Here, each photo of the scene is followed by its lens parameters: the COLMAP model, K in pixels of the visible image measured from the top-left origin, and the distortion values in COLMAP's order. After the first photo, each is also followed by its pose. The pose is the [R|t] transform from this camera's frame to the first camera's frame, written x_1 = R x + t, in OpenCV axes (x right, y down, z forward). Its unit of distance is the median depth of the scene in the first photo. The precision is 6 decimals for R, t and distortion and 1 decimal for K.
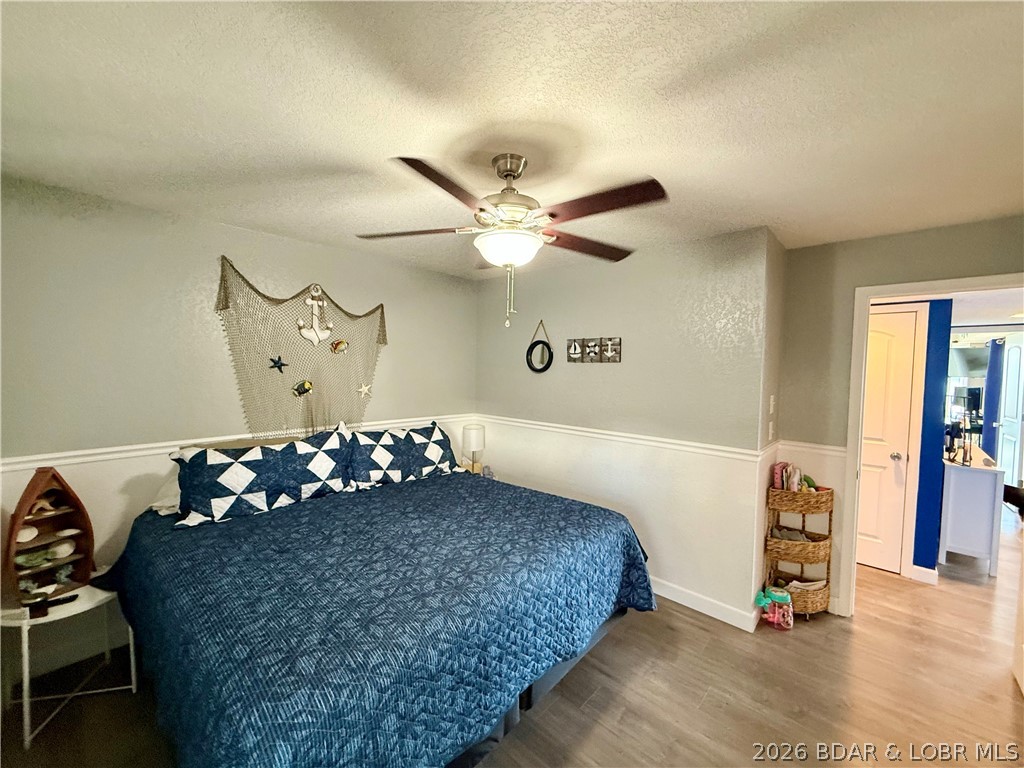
lens RADIAL K [[408.5, 0, 510.4], [0, 408.5, 384.7], [0, 0, 1]] dist [-0.001164, 0.000529]
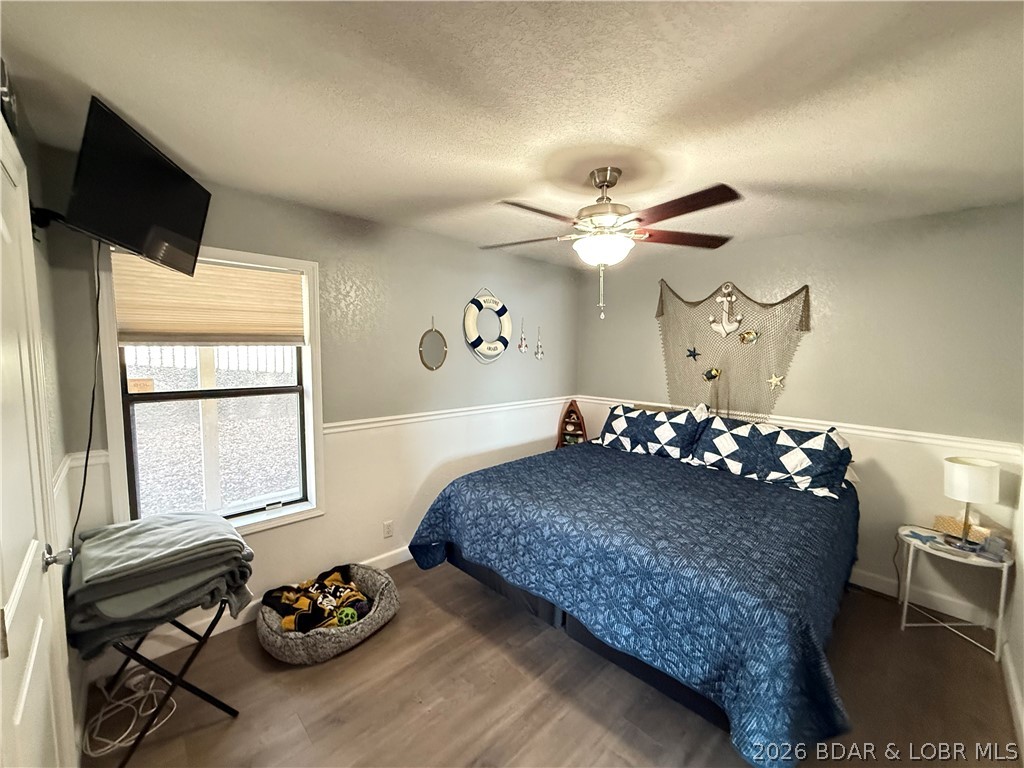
lens RADIAL K [[408.5, 0, 510.4], [0, 408.5, 384.7], [0, 0, 1]] dist [-0.001164, 0.000529]
pose [[-0.052692, 0.071540, -0.996045, 0.813080], [-0.057315, 0.995570, 0.074538, -0.019068], [0.996965, 0.061016, -0.048358, 0.565570]]
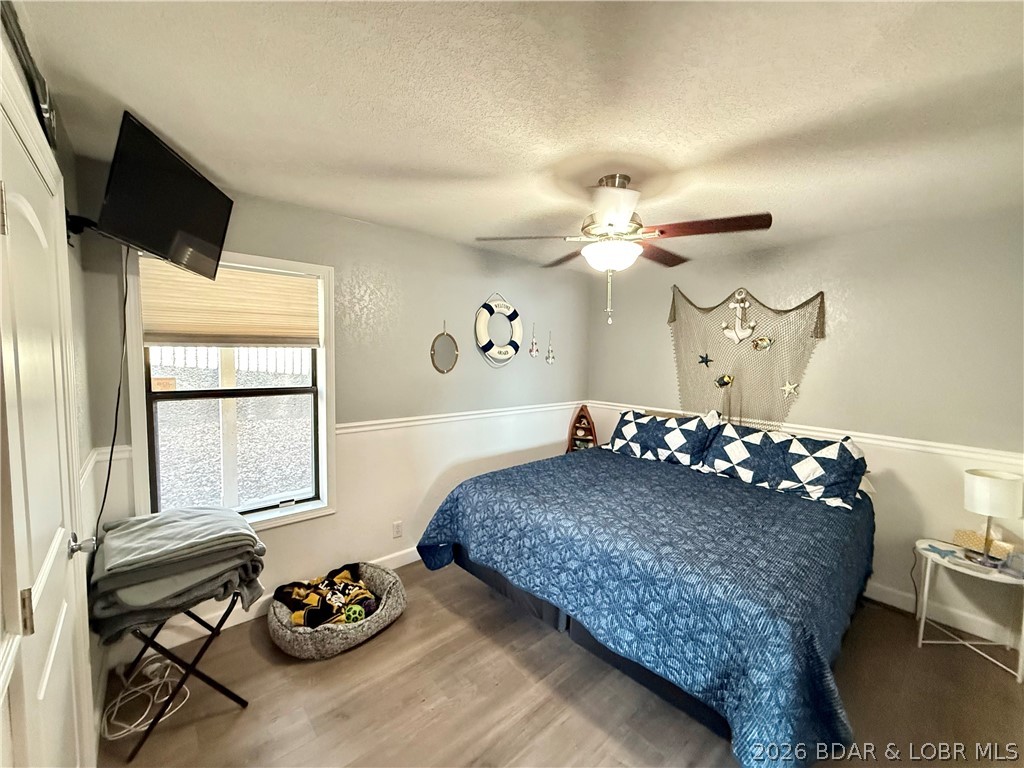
lens RADIAL K [[408.5, 0, 510.4], [0, 408.5, 384.7], [0, 0, 1]] dist [-0.001164, 0.000529]
pose [[-0.088548, 0.058986, -0.994324, 0.822491], [-0.068162, 0.995546, 0.065129, -0.018053], [0.993737, 0.073543, -0.084133, 0.580449]]
